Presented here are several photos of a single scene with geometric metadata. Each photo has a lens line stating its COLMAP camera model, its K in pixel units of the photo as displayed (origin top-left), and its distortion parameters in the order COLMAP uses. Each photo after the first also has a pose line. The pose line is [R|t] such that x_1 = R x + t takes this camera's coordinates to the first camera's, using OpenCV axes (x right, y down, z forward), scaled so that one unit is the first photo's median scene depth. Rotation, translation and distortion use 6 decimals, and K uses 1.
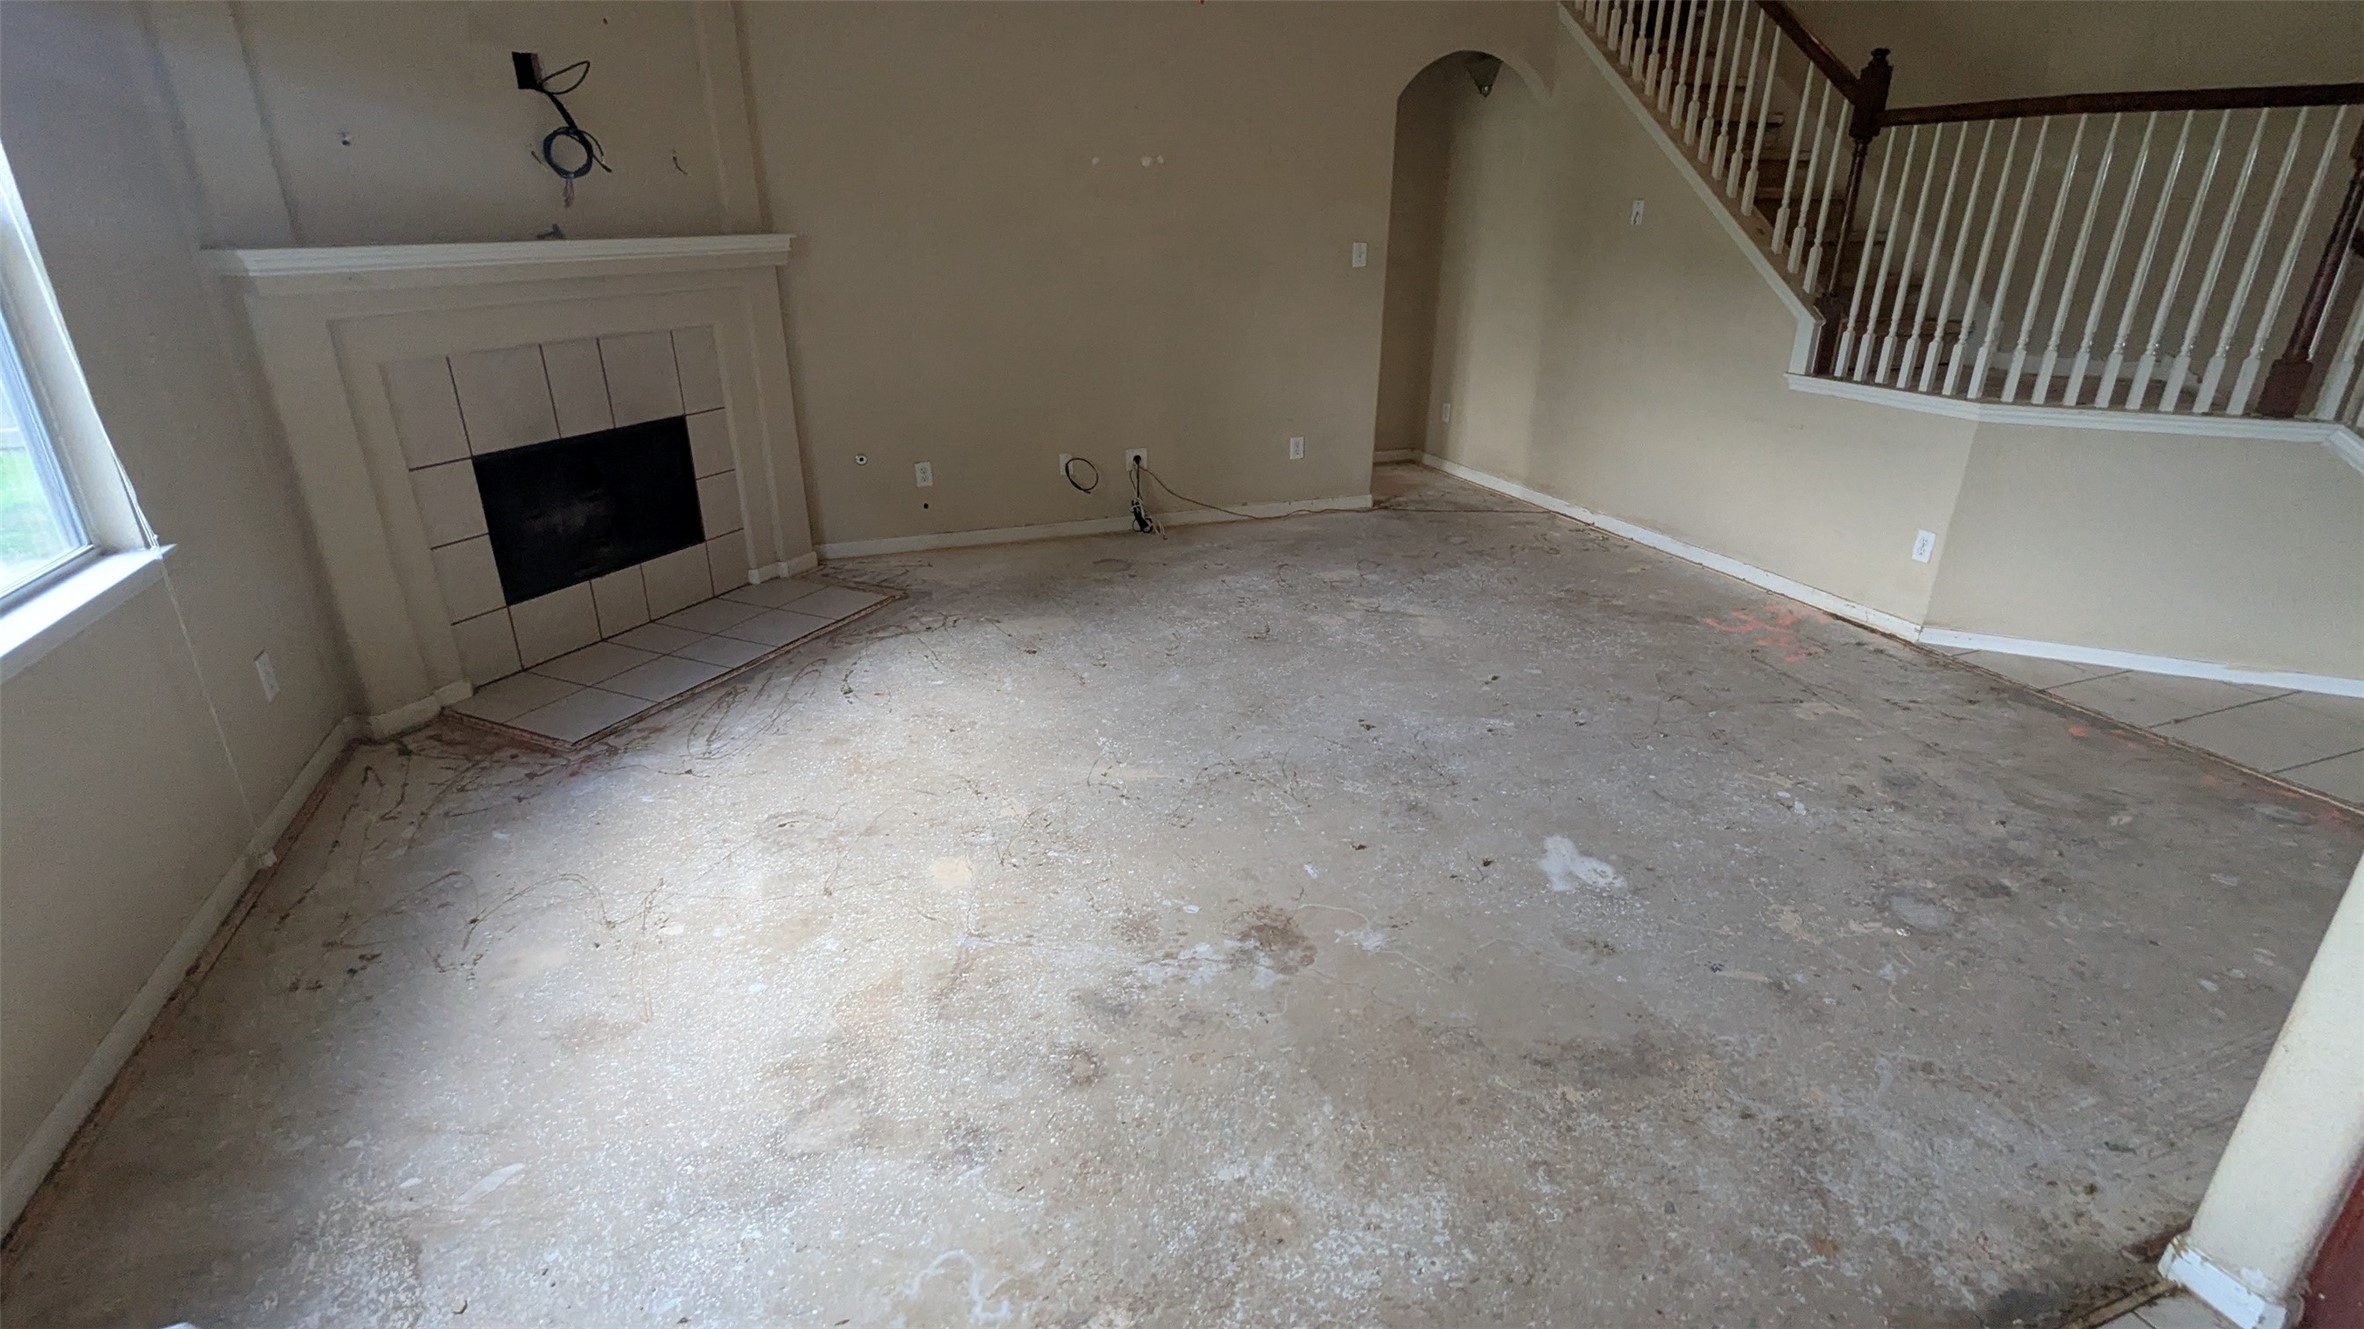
lens RADIAL K [[1113.5, 0, 1182.0], [0, 1113.5, 664.5], [0, 0, 1]] dist [0.000564, -0.000629]
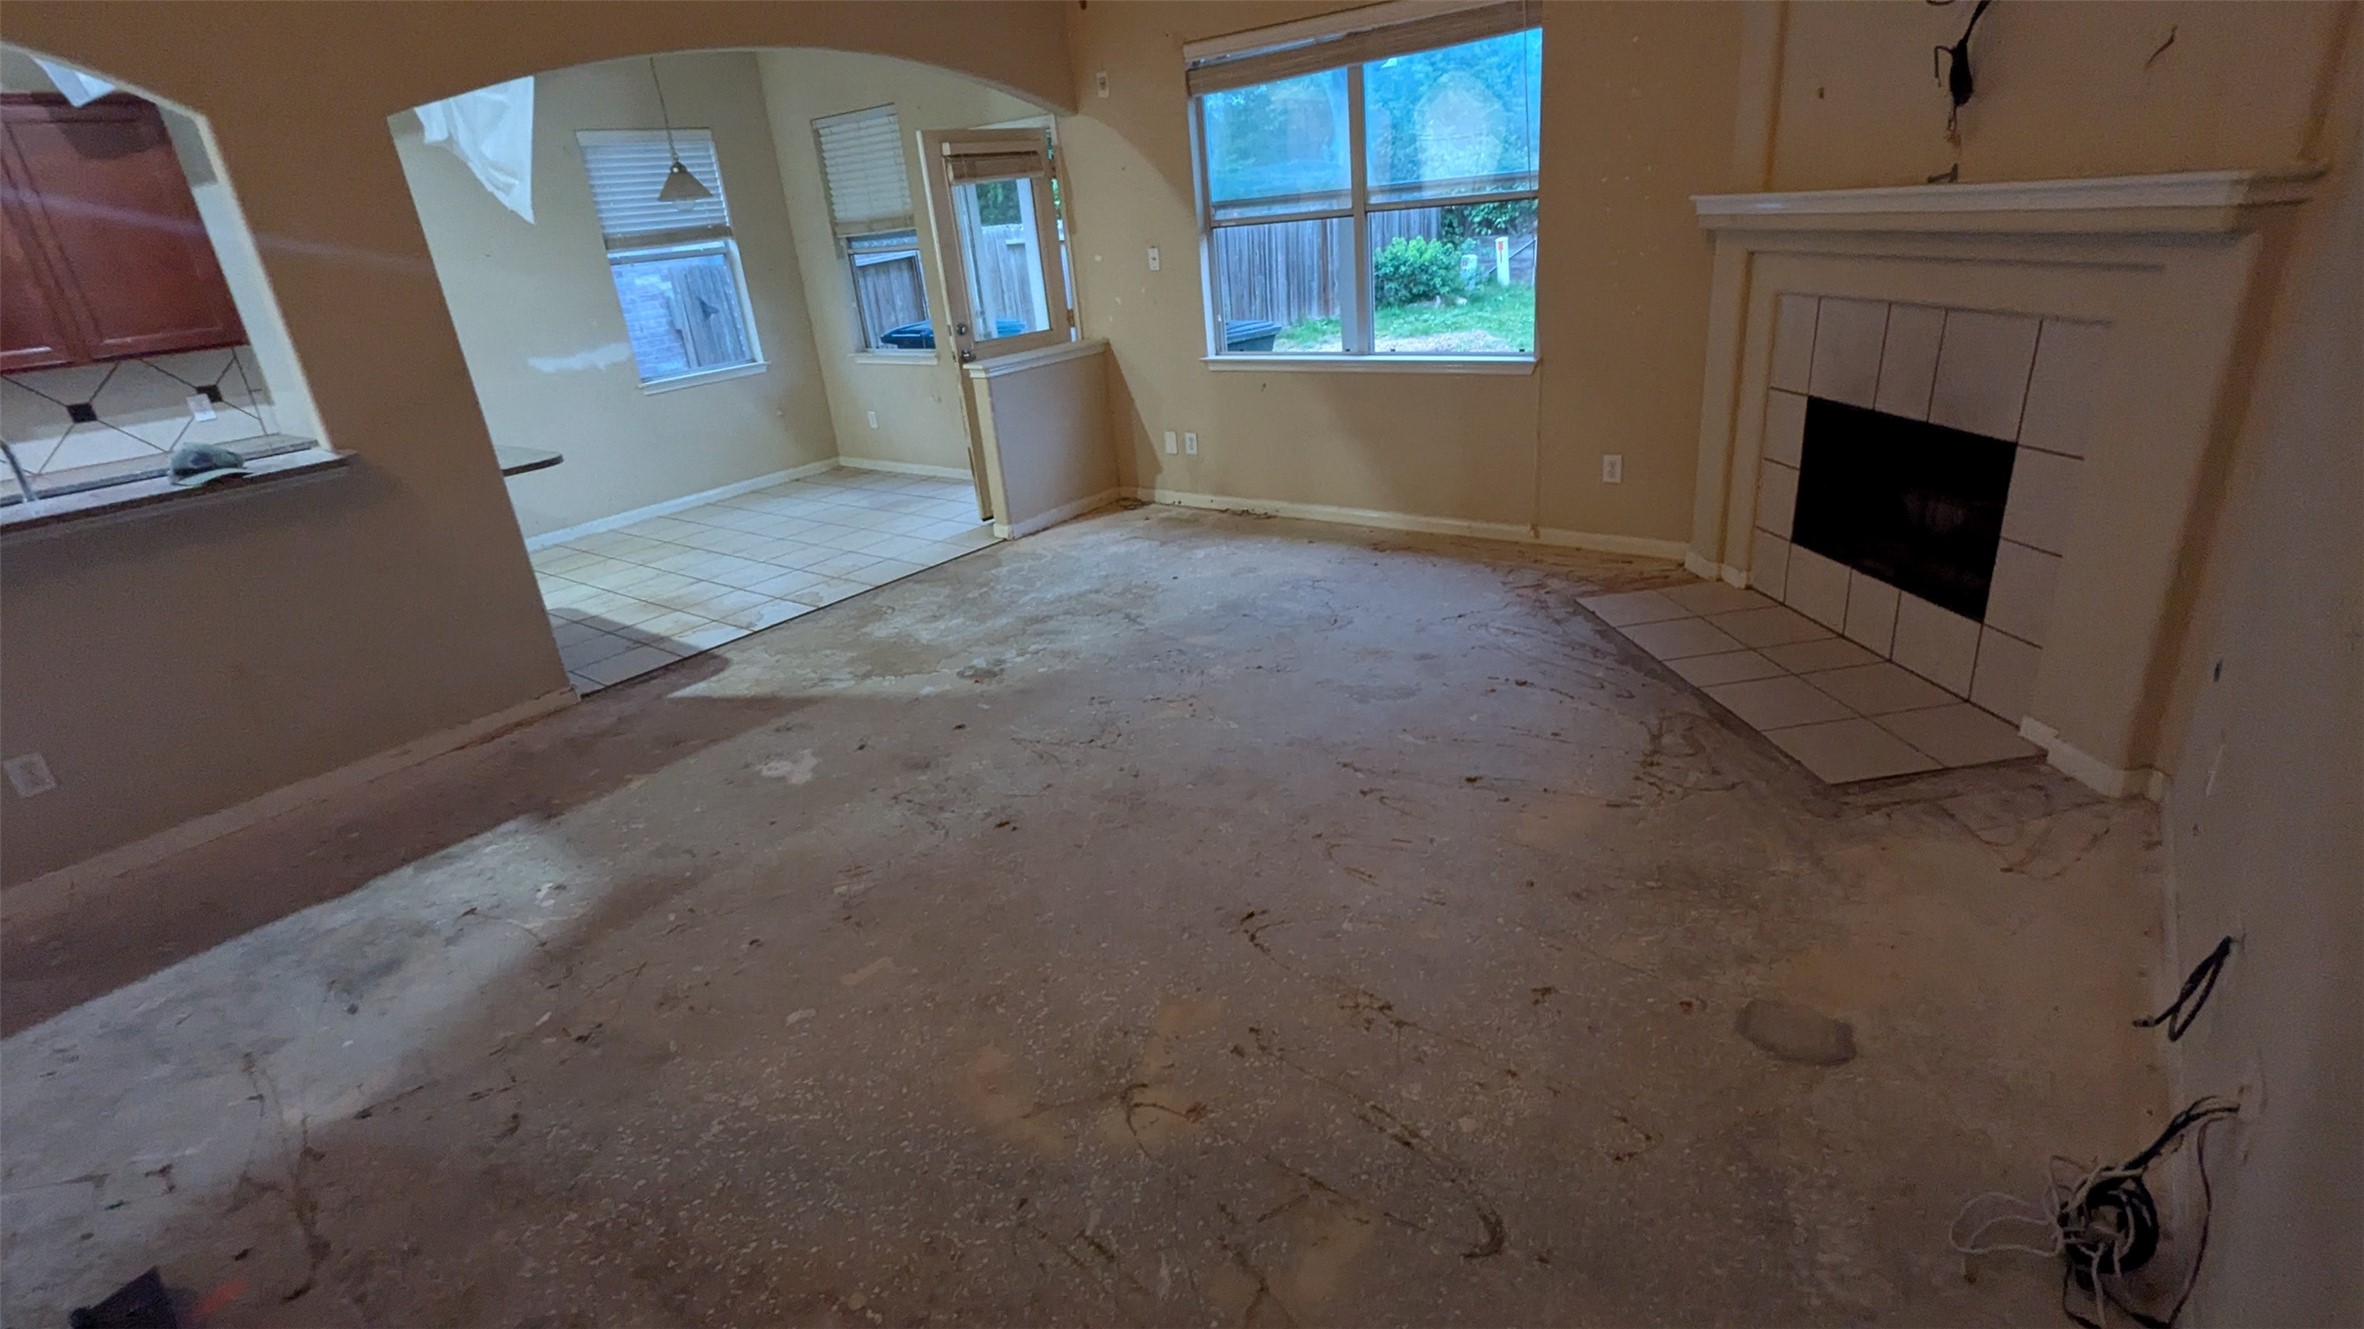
lens RADIAL K [[1113.5, 0, 1182.0], [0, 1113.5, 664.5], [0, 0, 1]] dist [0.000564, -0.000629]
pose [[-0.856371, 0.258365, -0.447074, 0.377539], [-0.117507, 0.745590, 0.655964, -0.586043], [0.502812, 0.614283, -0.608142, 1.427049]]
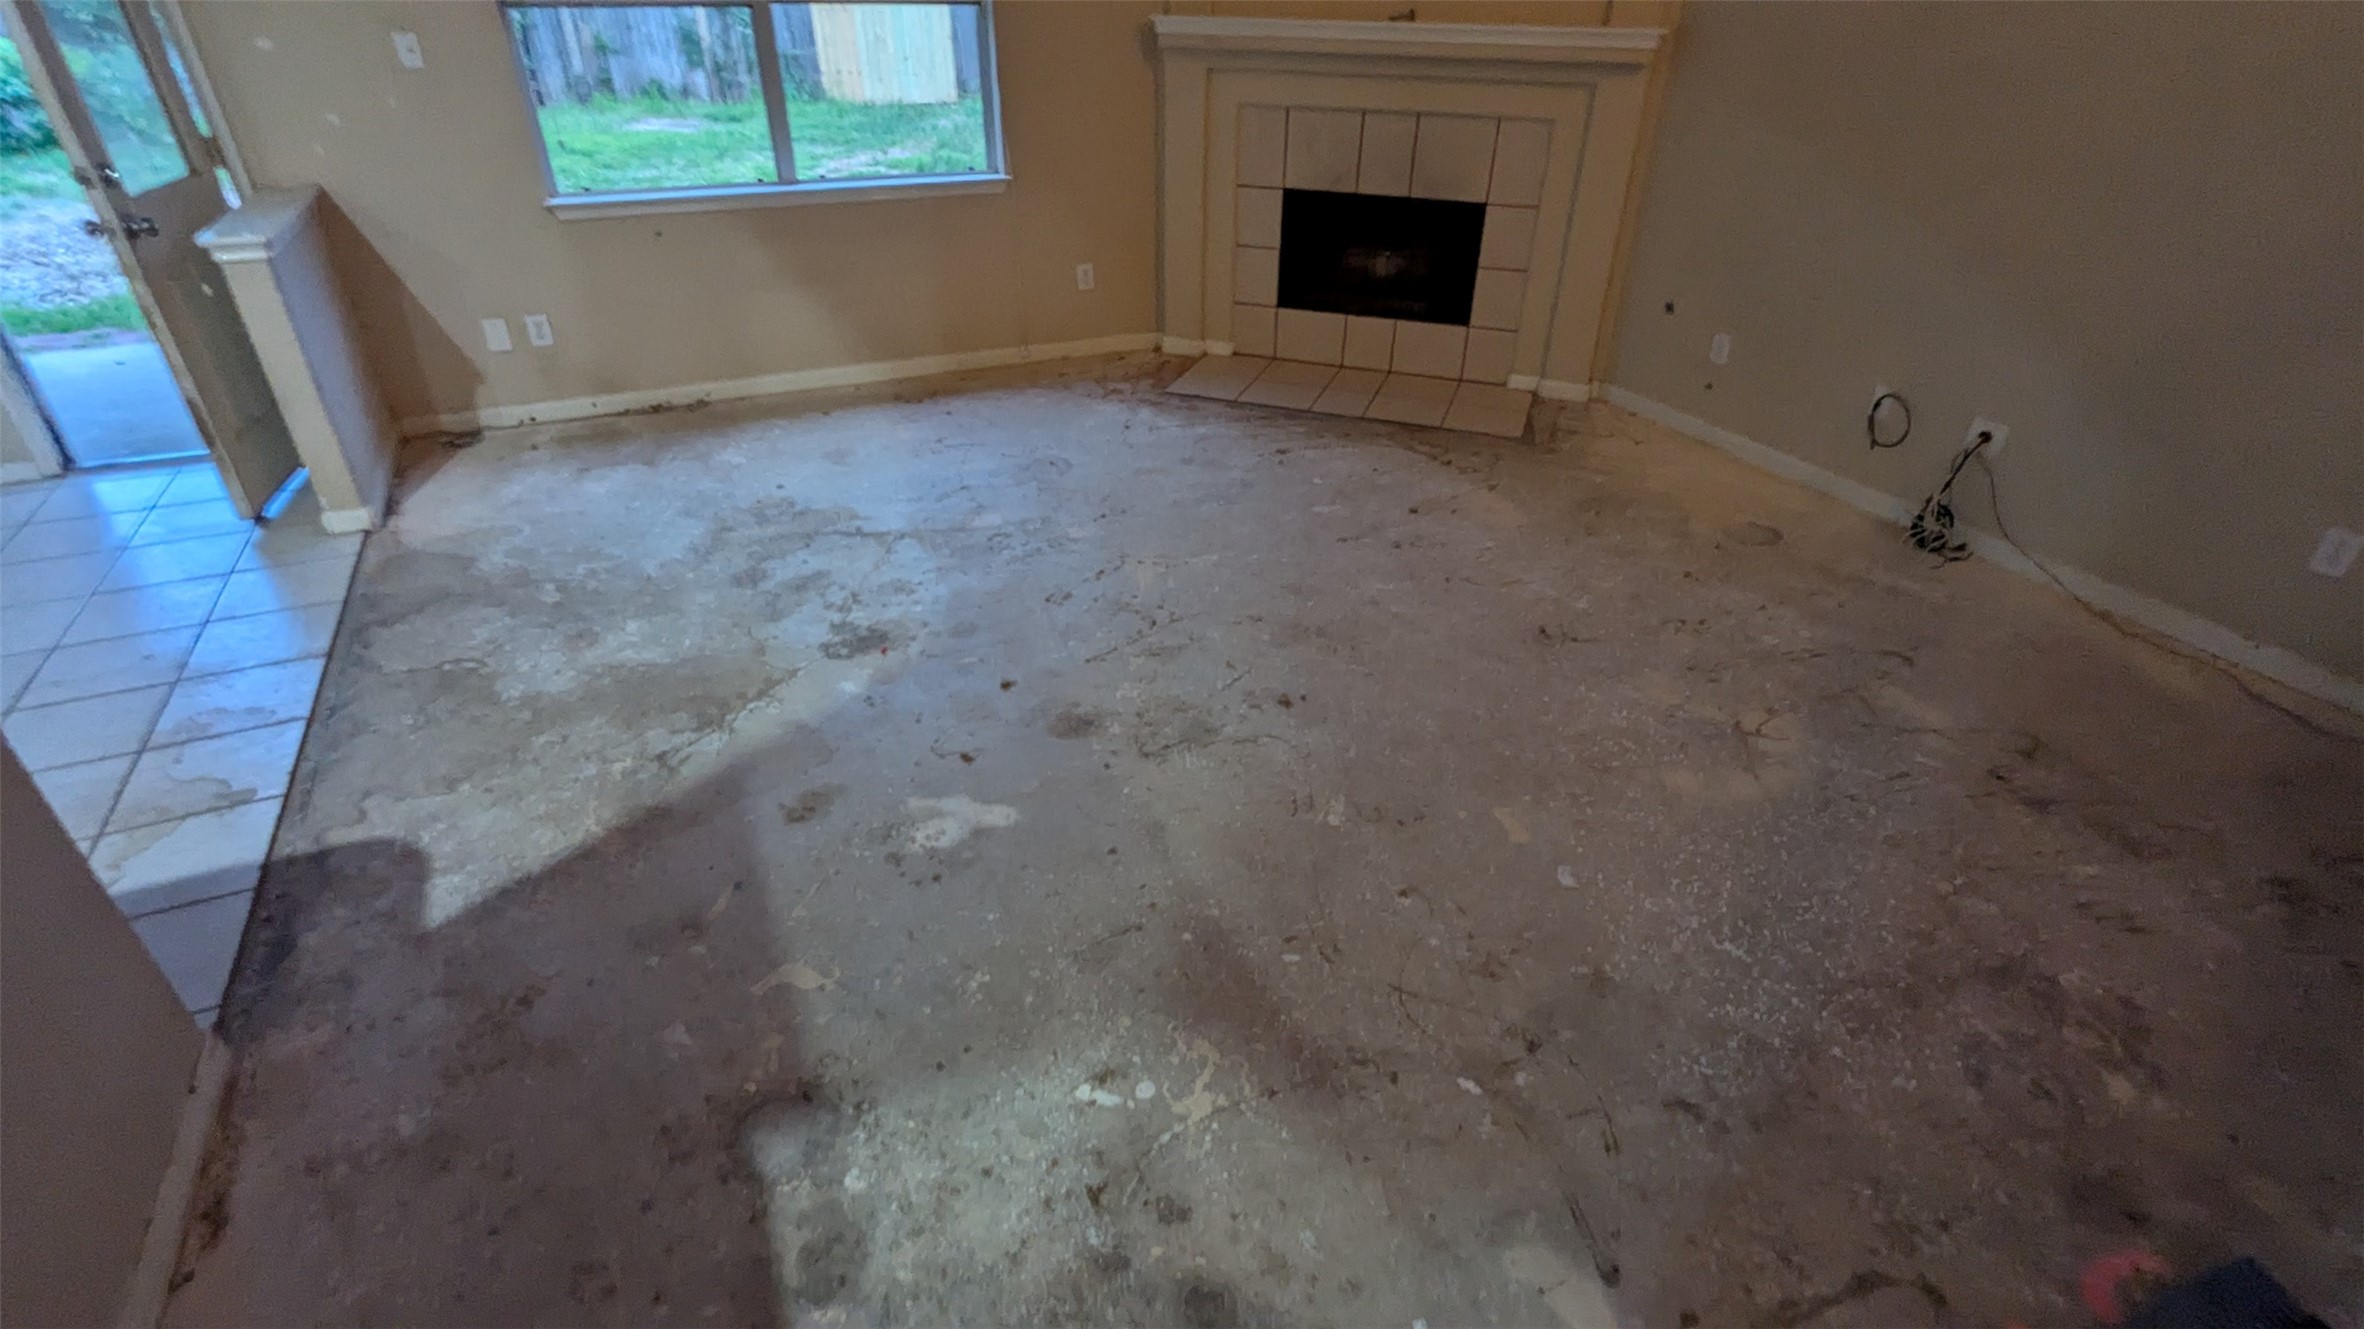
lens RADIAL K [[1123.9, 0, 1190.6], [0, 1123.9, 659.1], [0, 0, 1]] dist [0.004467, -0.000282]
pose [[0.084372, 0.517838, -0.851308, 0.775684], [-0.392309, 0.802614, 0.449337, -0.283769], [0.915956, 0.296065, 0.270870, 0.664878]]
